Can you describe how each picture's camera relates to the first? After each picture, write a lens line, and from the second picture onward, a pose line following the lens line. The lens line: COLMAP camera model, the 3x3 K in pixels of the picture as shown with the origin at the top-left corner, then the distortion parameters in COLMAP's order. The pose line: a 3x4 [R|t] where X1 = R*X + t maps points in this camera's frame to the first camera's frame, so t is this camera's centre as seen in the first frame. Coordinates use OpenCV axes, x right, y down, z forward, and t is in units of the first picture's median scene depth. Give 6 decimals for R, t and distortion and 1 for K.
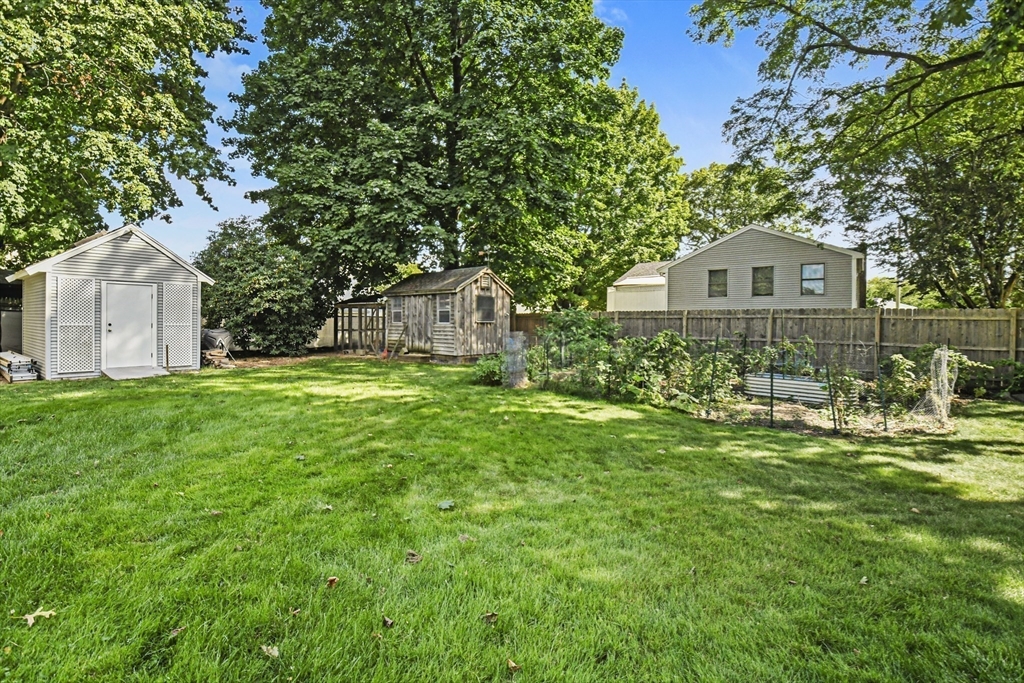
lens RADIAL K [[457.0, 0, 508.8], [0, 457.0, 353.7], [0, 0, 1]] dist [-0.002990, -0.000370]
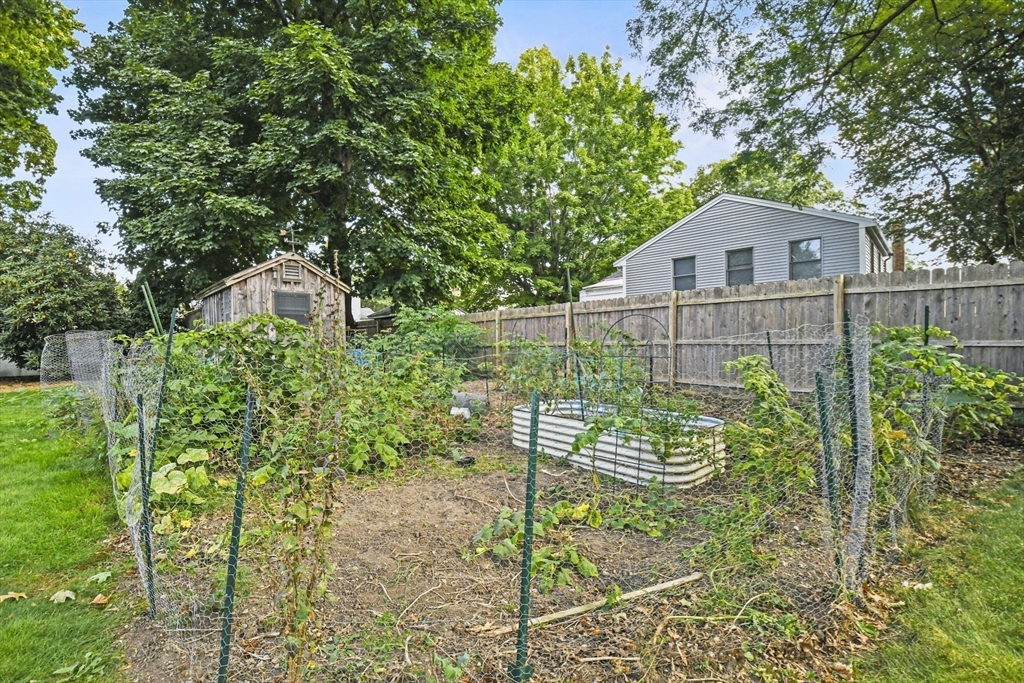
lens RADIAL K [[457.0, 0, 508.8], [0, 457.0, 353.7], [0, 0, 1]] dist [-0.002990, -0.000370]
pose [[0.991319, -0.019379, -0.130042, 0.408800], [0.013422, 0.998827, -0.046528, 0.009820], [0.130791, 0.044379, 0.990416, 0.348933]]
